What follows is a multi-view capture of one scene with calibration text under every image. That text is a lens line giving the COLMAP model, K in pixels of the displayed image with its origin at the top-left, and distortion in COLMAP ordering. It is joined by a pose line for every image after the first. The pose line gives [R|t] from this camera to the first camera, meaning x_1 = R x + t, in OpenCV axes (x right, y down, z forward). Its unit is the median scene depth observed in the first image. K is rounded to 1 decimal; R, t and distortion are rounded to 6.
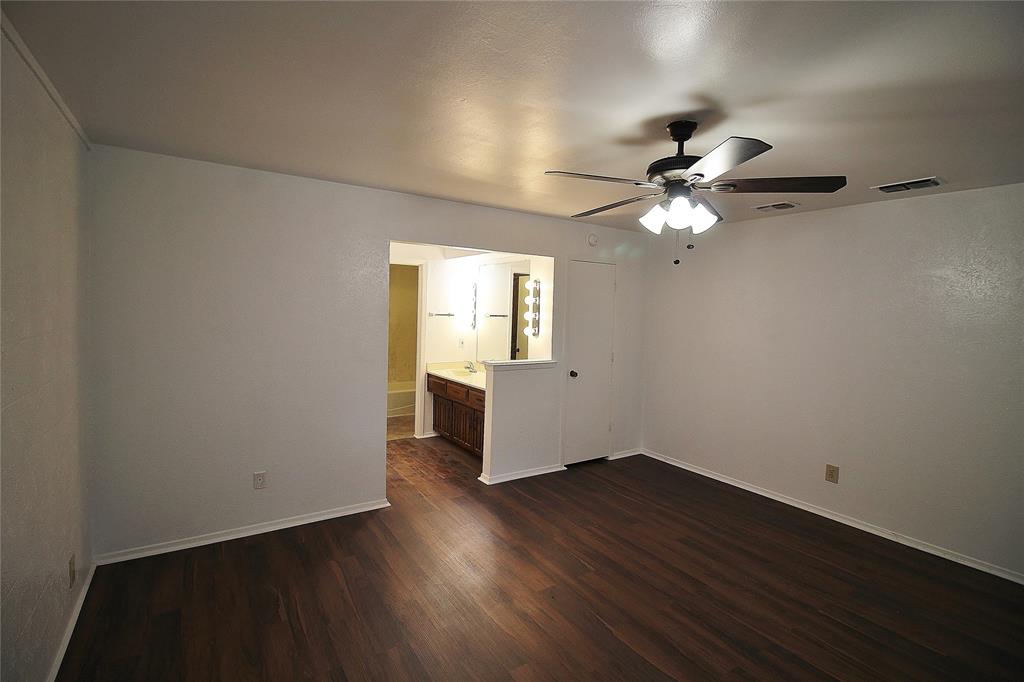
lens RADIAL K [[470.8, 0, 513.4], [0, 470.8, 327.9], [0, 0, 1]] dist [0.003655, -0.016828]
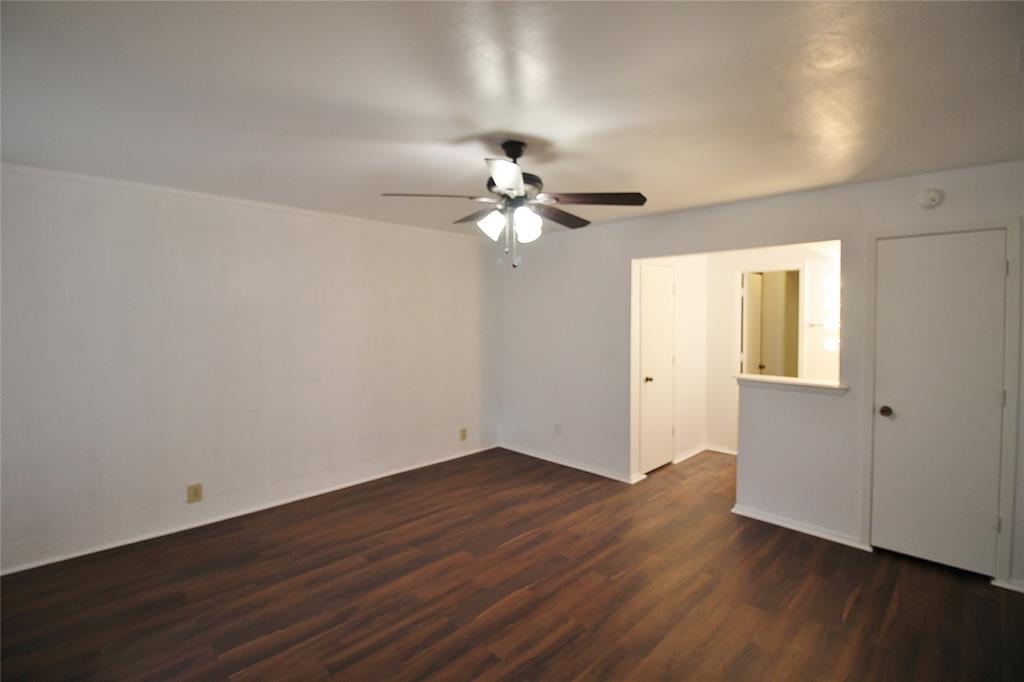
lens RADIAL K [[470.8, 0, 513.4], [0, 470.8, 327.9], [0, 0, 1]] dist [0.003655, -0.016828]
pose [[0.203061, -0.004003, -0.979158, 0.696800], [-0.040779, 0.999089, -0.012541, 0.011797], [0.978316, 0.042476, 0.202713, 0.374215]]
